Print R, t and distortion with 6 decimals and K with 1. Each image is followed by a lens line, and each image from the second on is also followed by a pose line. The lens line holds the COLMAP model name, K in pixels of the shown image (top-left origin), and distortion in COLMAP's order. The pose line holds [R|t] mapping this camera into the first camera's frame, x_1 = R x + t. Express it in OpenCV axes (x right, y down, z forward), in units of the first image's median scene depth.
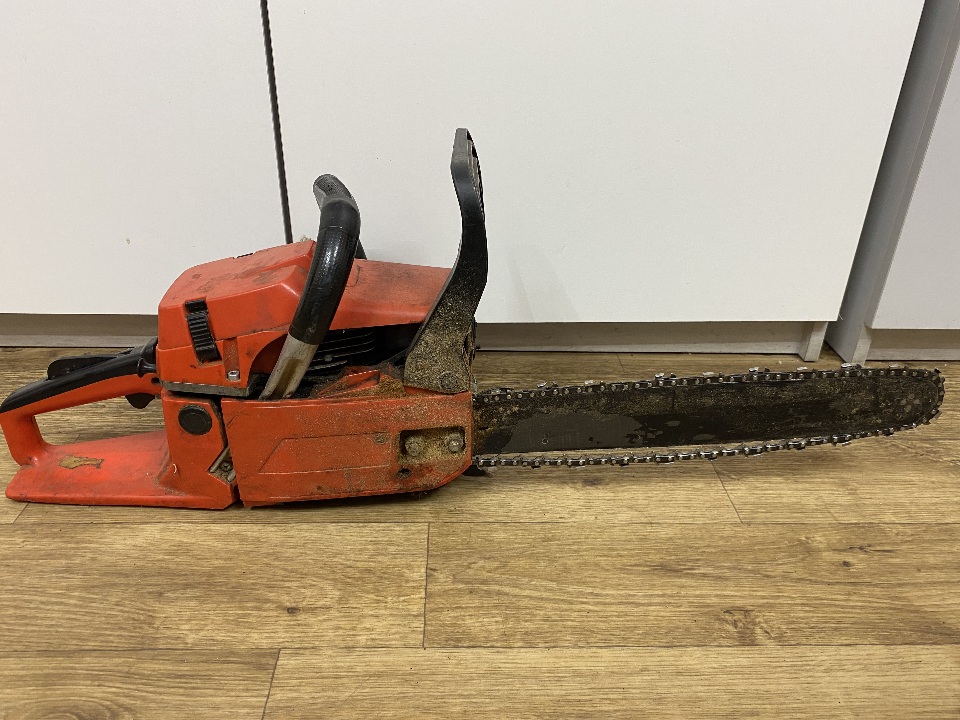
lens RADIAL K [[713.0, 0, 483.0], [0, 713.0, 359.5], [0, 0, 1]] dist [-0.008522, -0.011776]
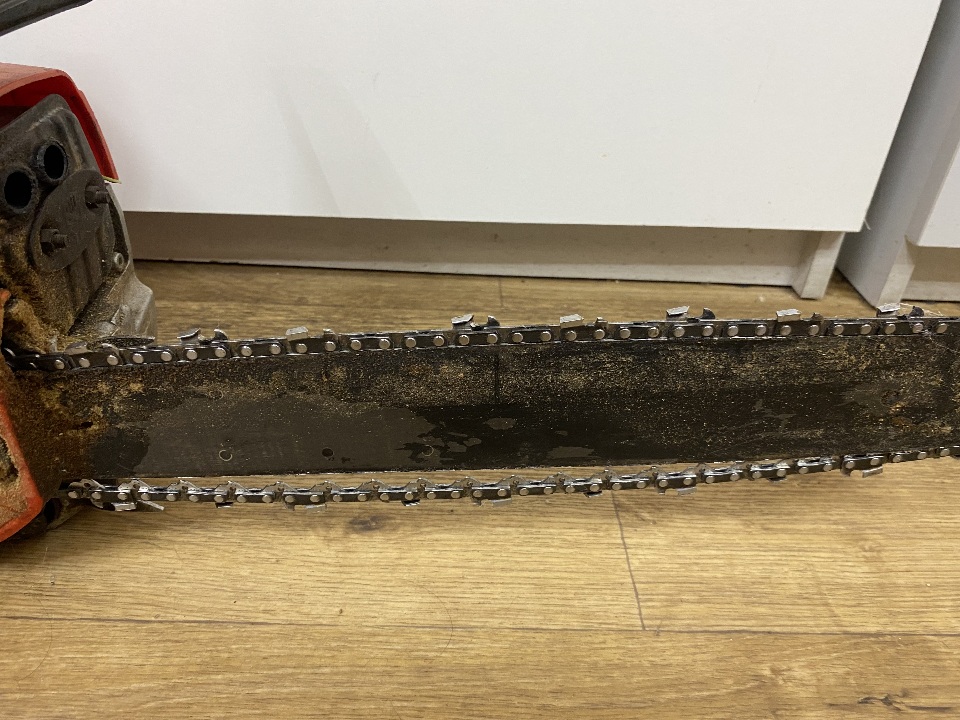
lens RADIAL K [[713.0, 0, 485.2], [0, 713.0, 362.7], [0, 0, 1]] dist [-0.008522, -0.011776]
pose [[0.999654, 0.026007, 0.004055, 0.248490], [-0.026283, 0.994548, 0.100914, 0.003858], [-0.001408, -0.100985, 0.994887, 0.534937]]
